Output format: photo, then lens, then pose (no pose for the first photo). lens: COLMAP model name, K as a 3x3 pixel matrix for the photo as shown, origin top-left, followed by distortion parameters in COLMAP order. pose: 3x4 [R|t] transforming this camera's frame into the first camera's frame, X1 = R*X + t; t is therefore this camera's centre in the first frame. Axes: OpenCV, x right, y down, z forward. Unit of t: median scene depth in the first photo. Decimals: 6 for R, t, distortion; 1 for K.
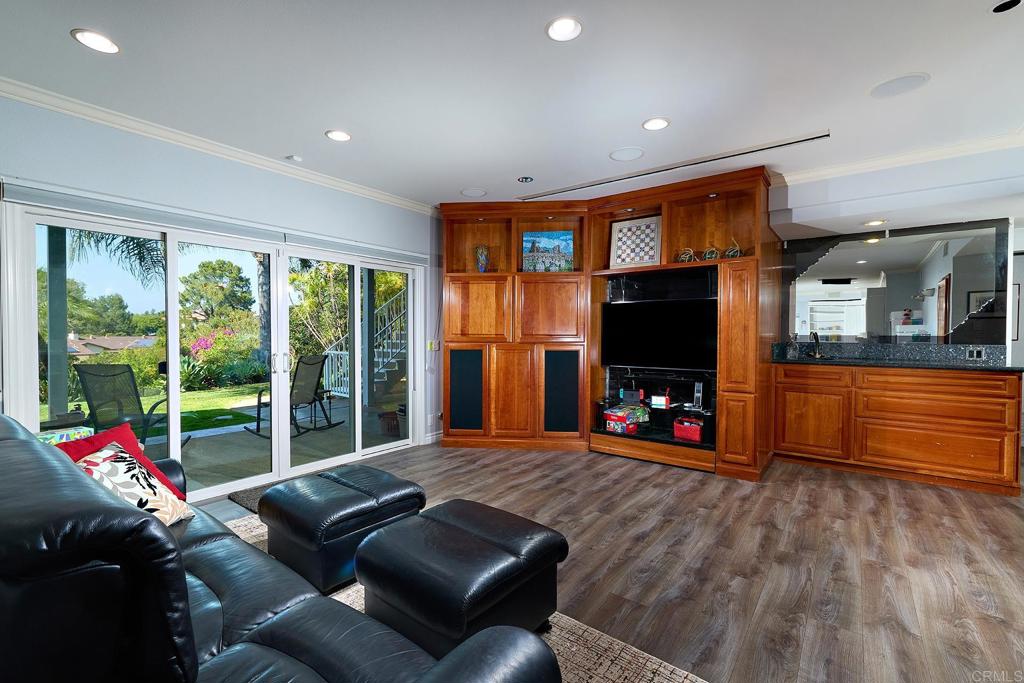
lens RADIAL K [[444.6, 0, 516.3], [0, 444.6, 338.7], [0, 0, 1]] dist [0.002924, -0.000891]
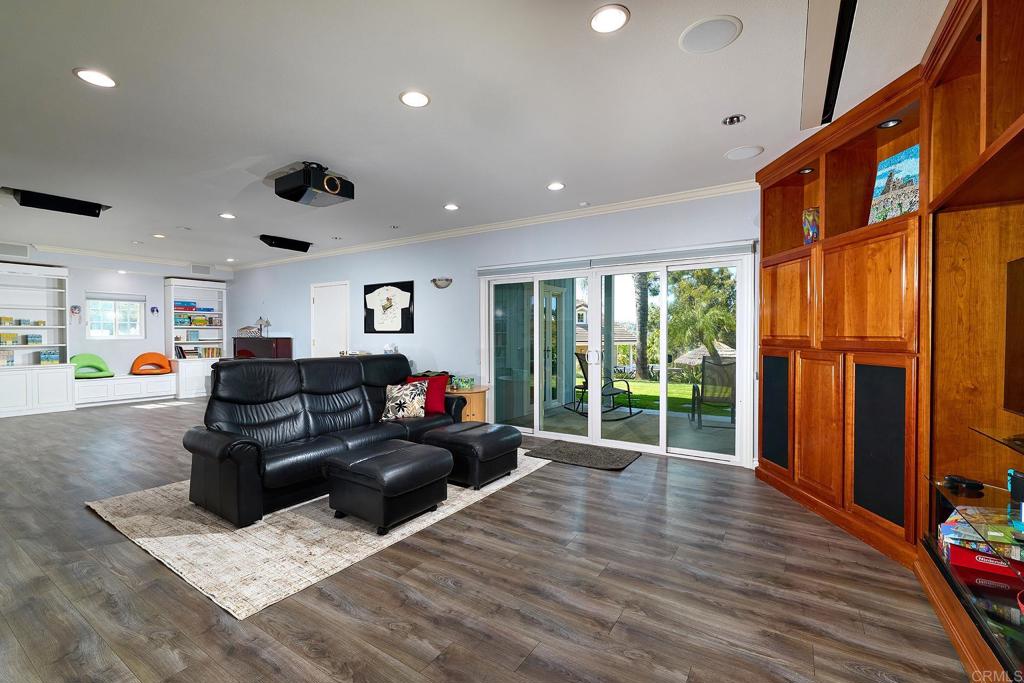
lens RADIAL K [[444.6, 0, 513.7], [0, 444.6, 338.6], [0, 0, 1]] dist [0.002924, -0.000891]
pose [[0.077600, 0.005083, -0.996972, 0.759947], [-0.012338, 0.999915, 0.004137, -0.004218], [0.996908, 0.011980, 0.077657, 0.637054]]
